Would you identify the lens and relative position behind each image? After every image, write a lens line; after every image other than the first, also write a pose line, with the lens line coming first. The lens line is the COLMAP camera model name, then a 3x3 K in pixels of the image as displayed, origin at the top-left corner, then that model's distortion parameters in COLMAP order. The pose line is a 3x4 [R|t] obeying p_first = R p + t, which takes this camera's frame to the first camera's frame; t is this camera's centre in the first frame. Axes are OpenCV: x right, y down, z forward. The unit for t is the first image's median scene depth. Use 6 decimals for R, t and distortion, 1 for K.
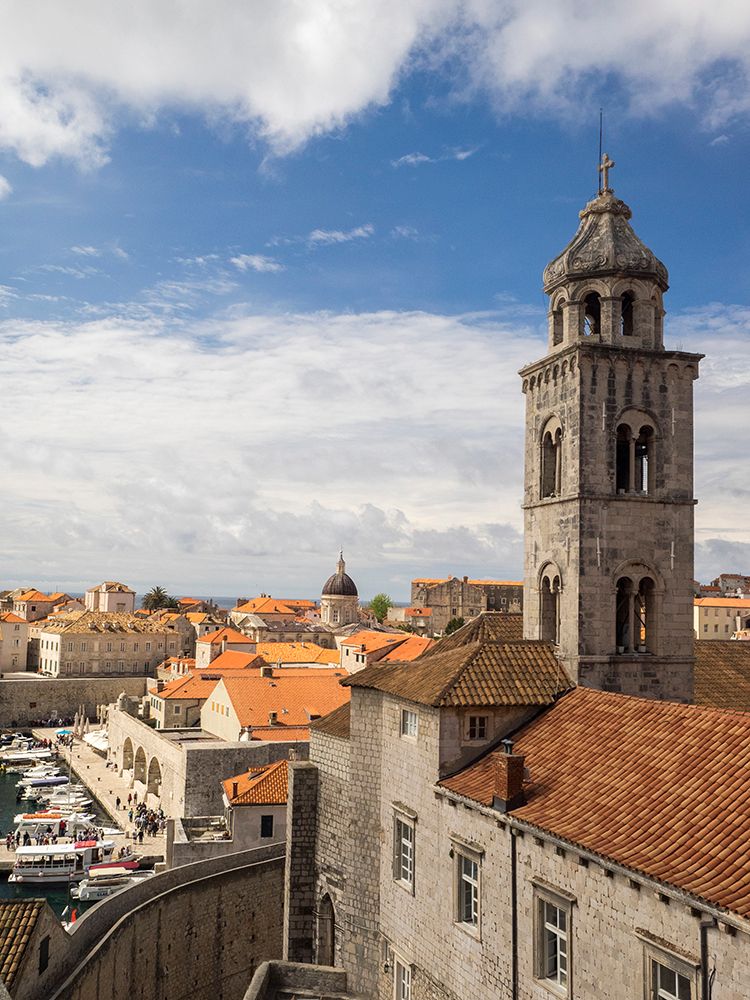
lens RADIAL K [[1029.7, 0, 375.7], [0, 1029.7, 500.8], [0, 0, 1]] dist [0.004320, 0.000000]
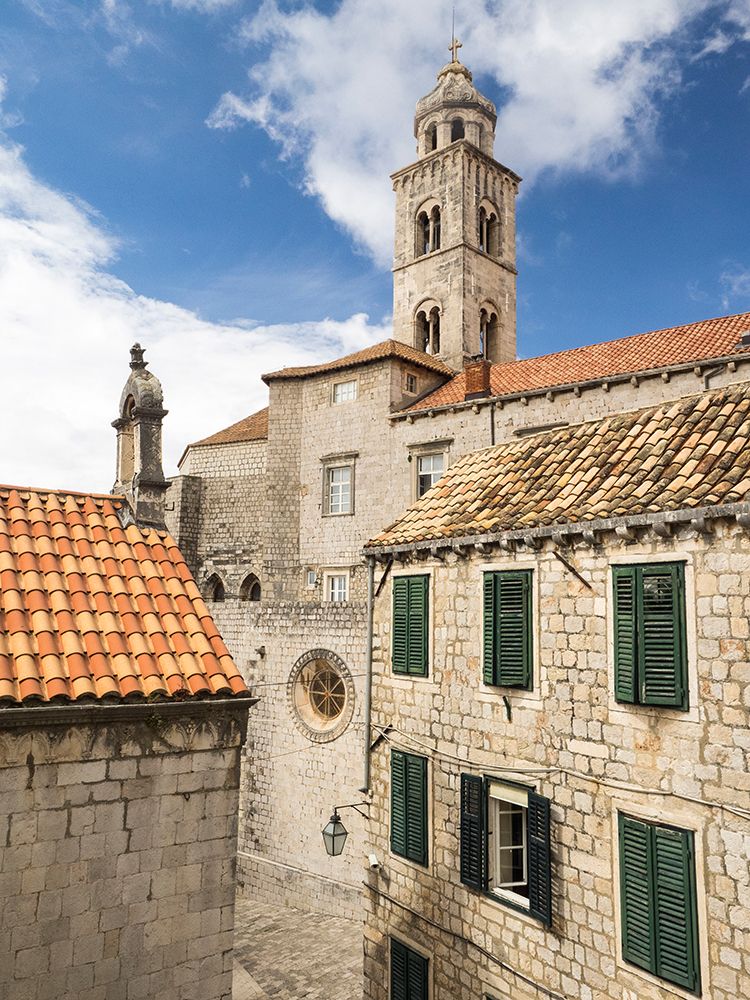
lens RADIAL K [[823.3, 0, 374.7], [0, 823.3, 499.9], [0, 0, 1]] dist [-0.003153, 0.001441]
pose [[0.866697, 0.068116, 0.494163, -0.411078], [-0.043924, 0.997206, -0.060418, 0.392375], [-0.496898, 0.030658, 0.867267, 0.091726]]
